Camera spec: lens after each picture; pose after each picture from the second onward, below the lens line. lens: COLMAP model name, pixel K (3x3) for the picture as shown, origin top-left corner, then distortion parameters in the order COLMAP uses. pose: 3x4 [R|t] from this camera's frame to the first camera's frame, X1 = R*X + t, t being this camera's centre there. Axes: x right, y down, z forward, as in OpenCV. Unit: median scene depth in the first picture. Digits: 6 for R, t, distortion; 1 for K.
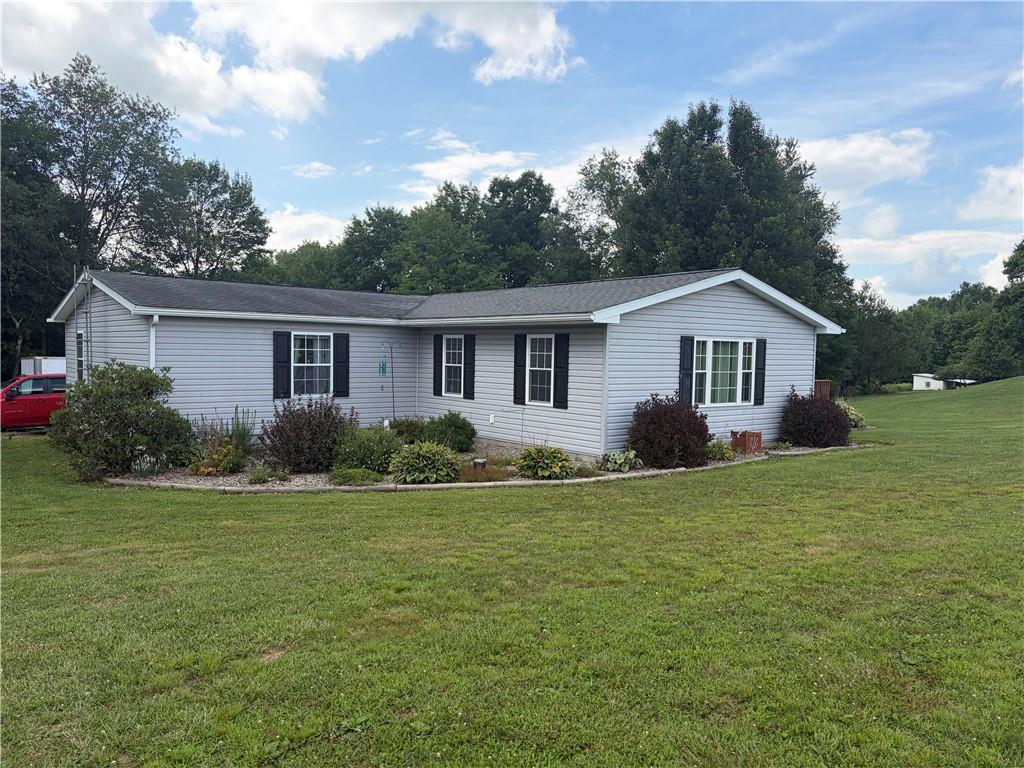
lens RADIAL K [[800.0, 0, 512.0], [0, 800.0, 384.0], [0, 0, 1]] dist [0.029817, -0.011511]
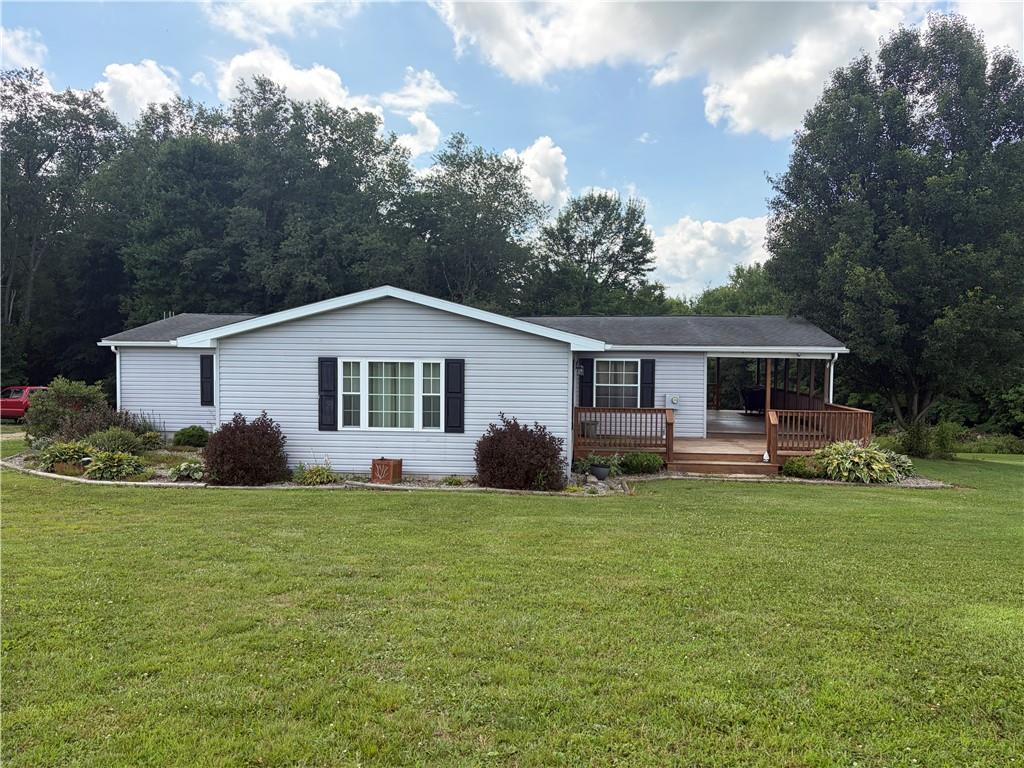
lens RADIAL K [[800.0, 0, 512.0], [0, 800.0, 384.0], [0, 0, 1]] dist [0.029817, -0.011511]
pose [[0.719059, 0.011444, -0.694855, 0.990550], [-0.027422, 0.999553, -0.011916, -0.019738], [0.694408, 0.027622, 0.719051, 0.414129]]
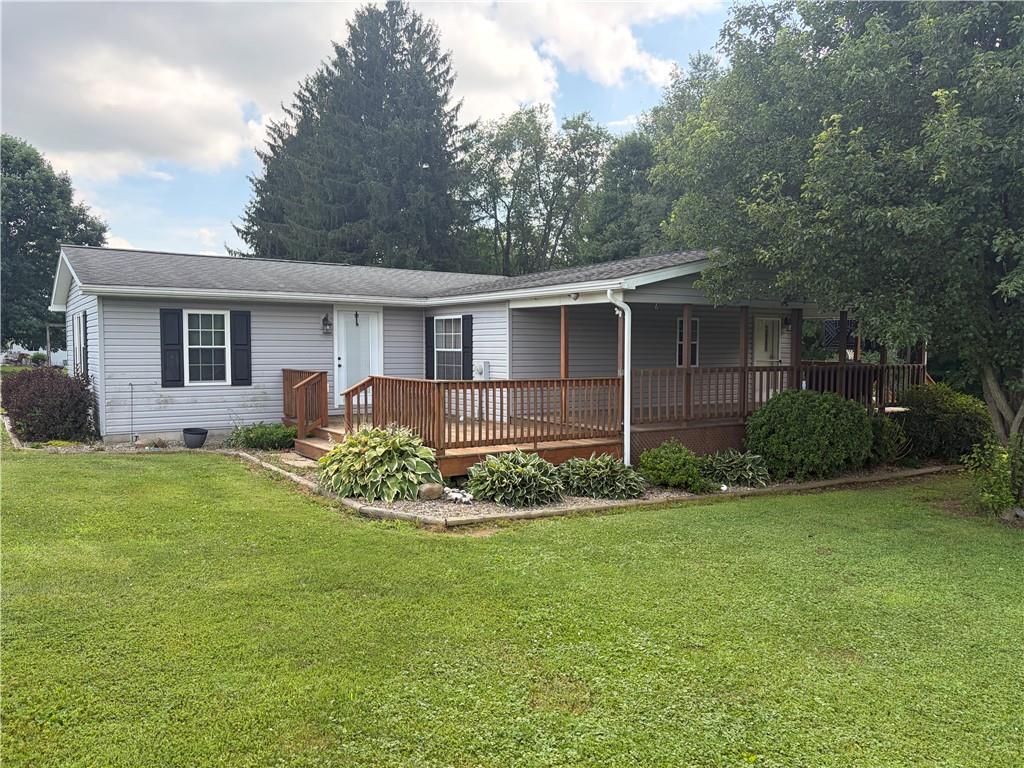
lens RADIAL K [[800.0, 0, 512.0], [0, 800.0, 384.0], [0, 0, 1]] dist [0.029817, -0.011511]
pose [[-0.098555, 0.016922, -0.994988, 1.189967], [-0.060510, 0.997903, 0.022965, -0.023645], [0.993290, 0.062470, -0.097324, 1.600392]]
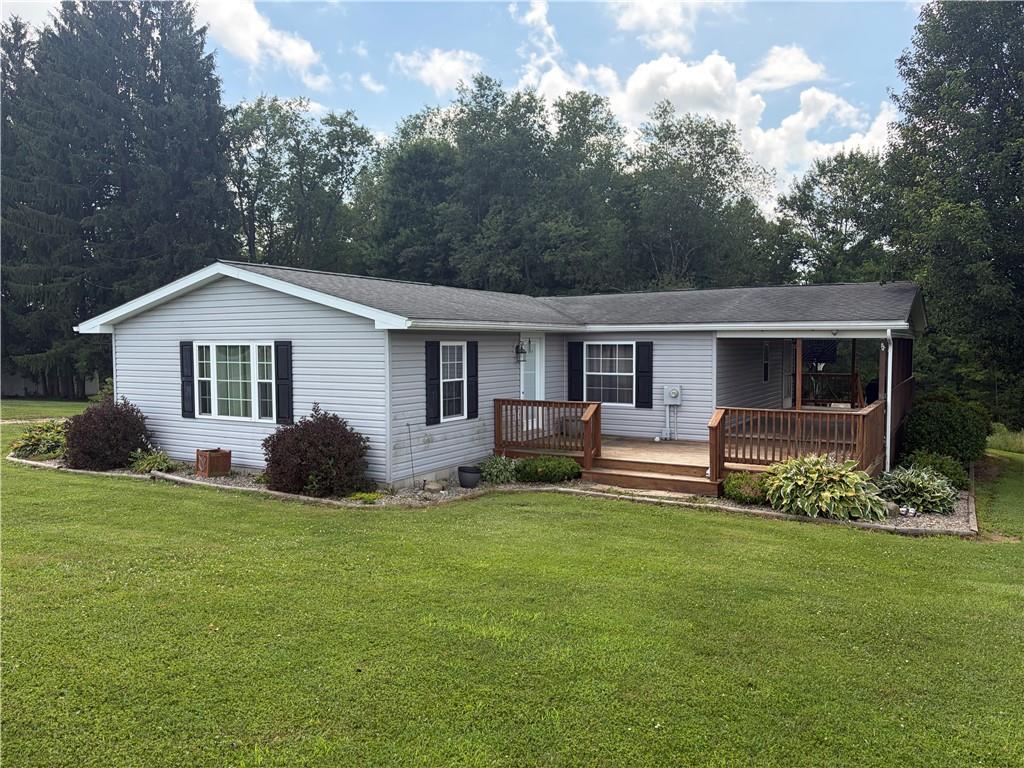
lens RADIAL K [[800.0, 0, 512.0], [0, 800.0, 384.0], [0, 0, 1]] dist [0.029817, -0.011511]
pose [[0.358859, 0.022776, -0.933114, 1.150774], [-0.036237, 0.999289, 0.010455, -0.030745], [0.932688, 0.030062, 0.359429, 0.943433]]
